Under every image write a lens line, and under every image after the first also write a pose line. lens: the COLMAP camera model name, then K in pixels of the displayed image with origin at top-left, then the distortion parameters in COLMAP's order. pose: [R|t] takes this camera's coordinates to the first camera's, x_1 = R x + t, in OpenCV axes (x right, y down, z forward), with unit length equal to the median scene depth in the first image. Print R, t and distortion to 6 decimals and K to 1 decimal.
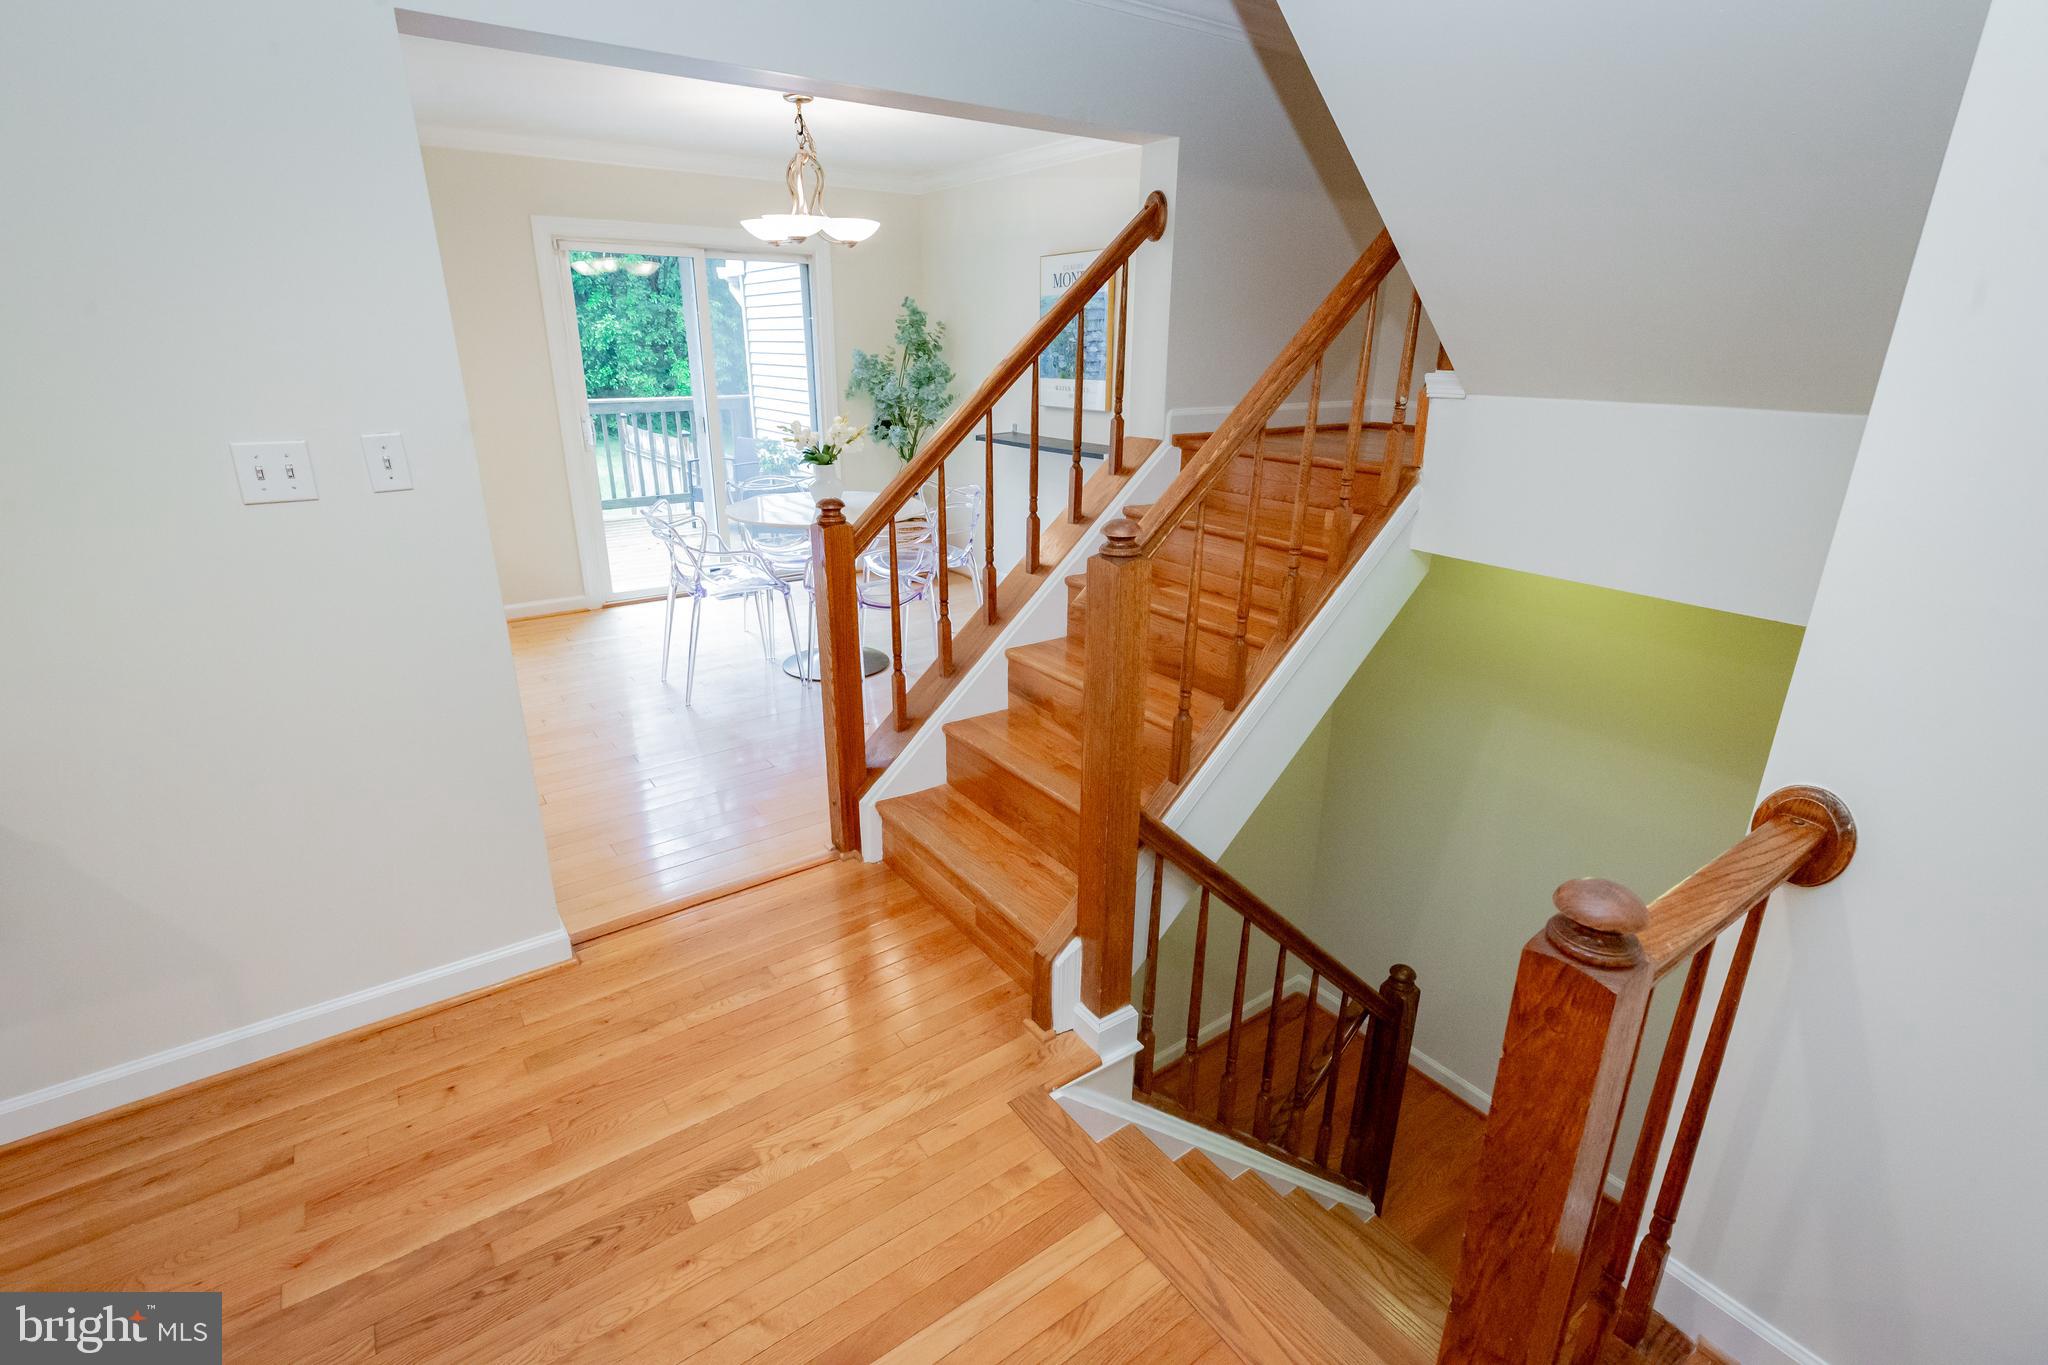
lens RADIAL K [[922.6, 0, 1003.0], [0, 922.6, 659.8], [0, 0, 1]] dist [0.004802, -0.000856]
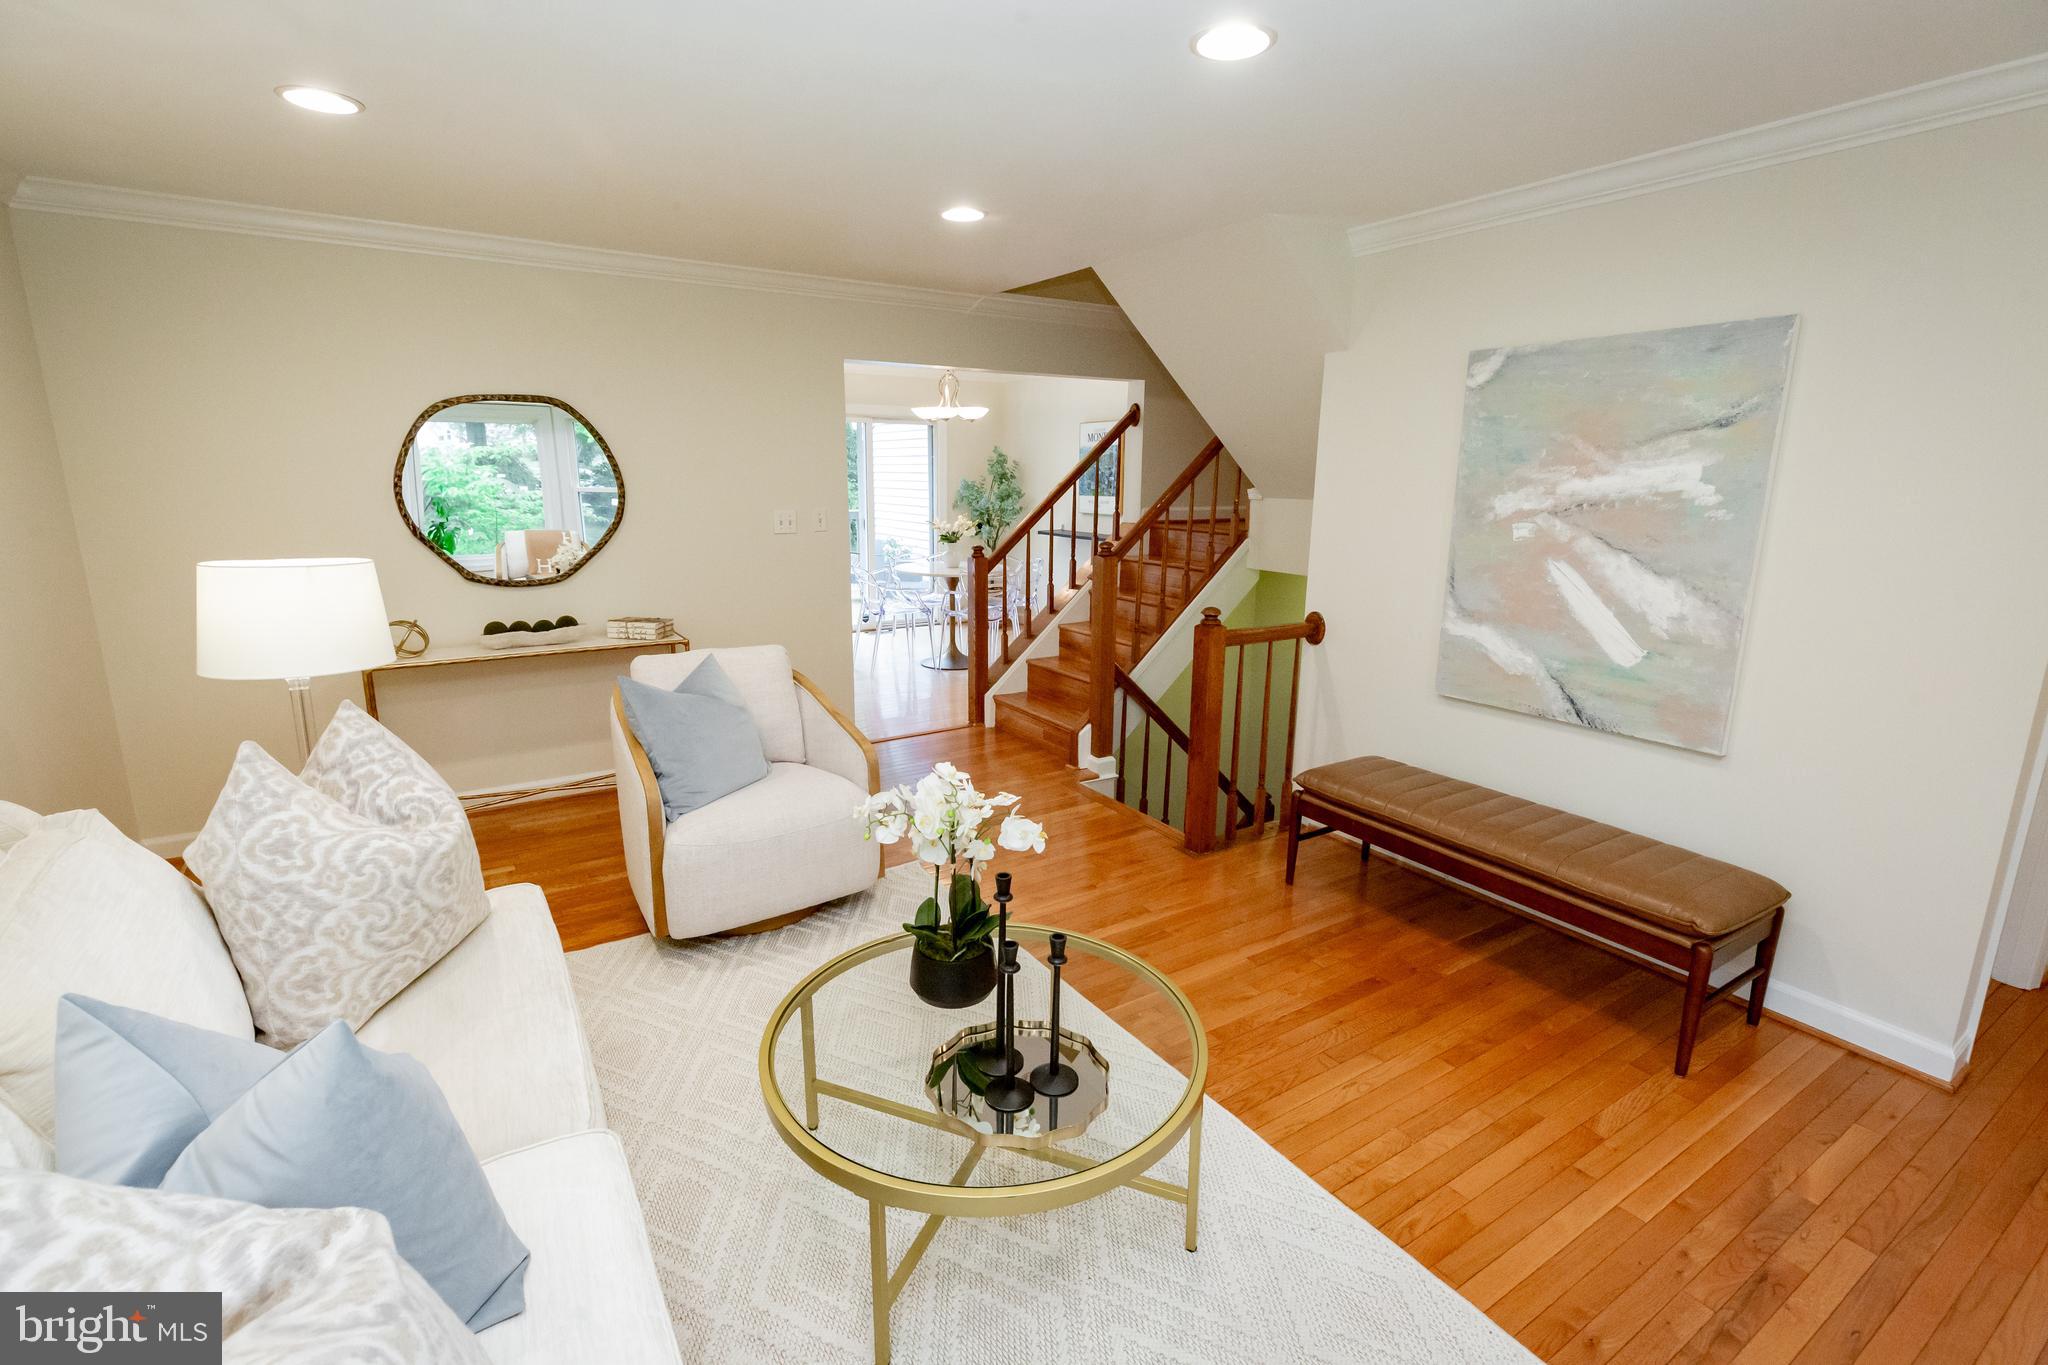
lens RADIAL K [[922.6, 0, 1000.0], [0, 922.6, 648.9], [0, 0, 1]] dist [0.004802, -0.000856]
pose [[0.998385, 0.011183, -0.055697, -0.008269], [-0.018851, 0.990095, -0.139126, 0.245881], [0.053589, 0.139951, 0.988707, -0.738680]]
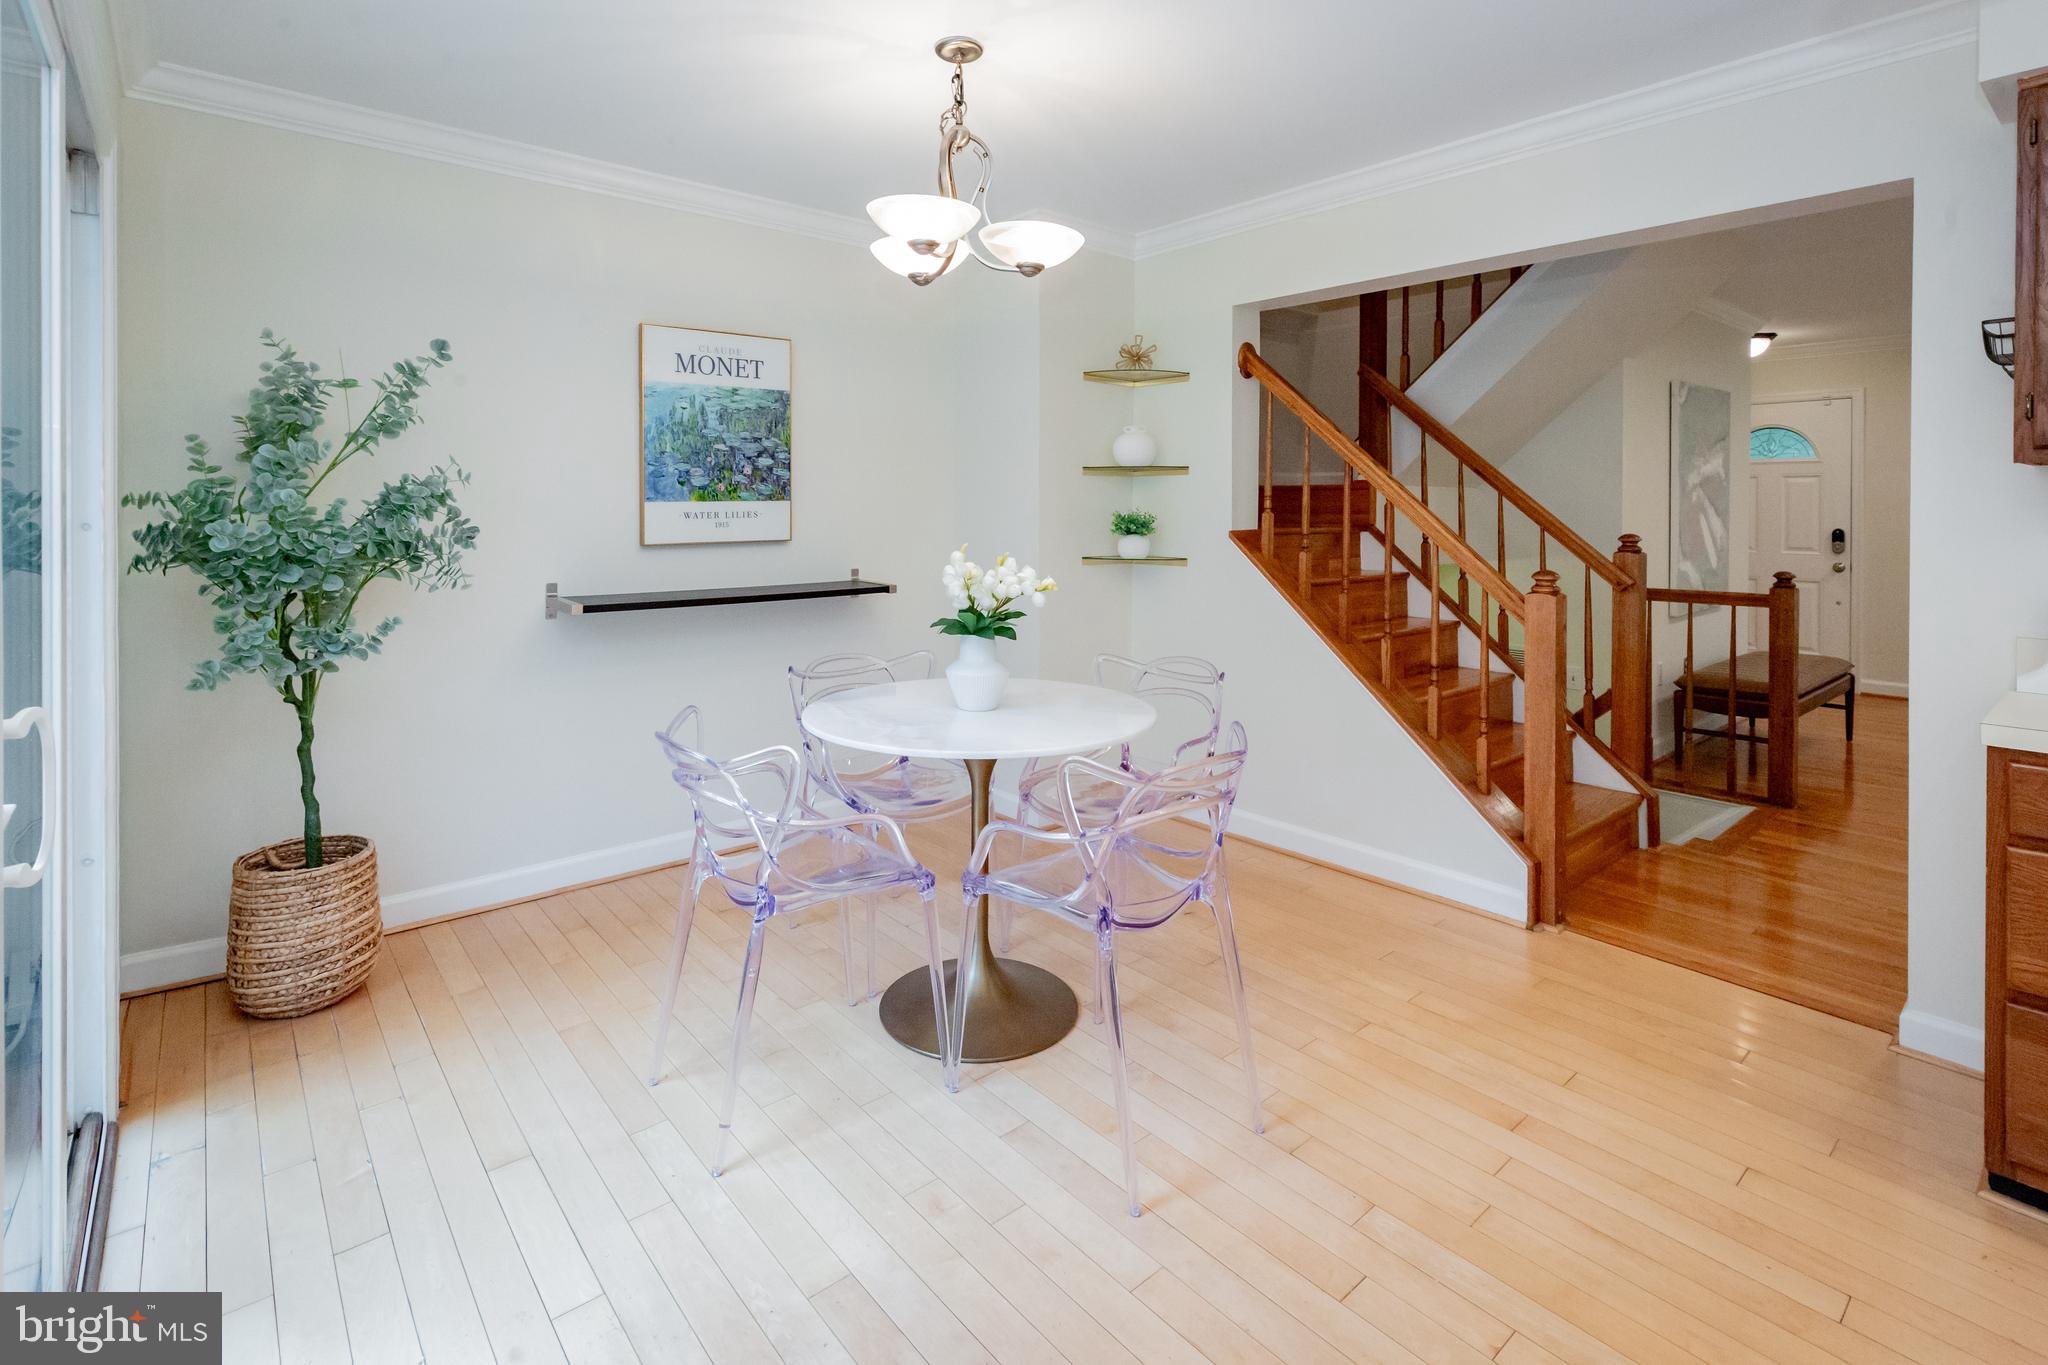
lens RADIAL K [[981.9, 0, 1007.6], [0, 981.9, 514.2], [0, 0, 1]] dist [-0.001508, 0.000091]
pose [[-0.095670, -0.012790, 0.995331, -0.868221], [0.325474, 0.944554, 0.043421, -0.331512], [-0.940699, 0.328108, -0.086203, 1.115042]]
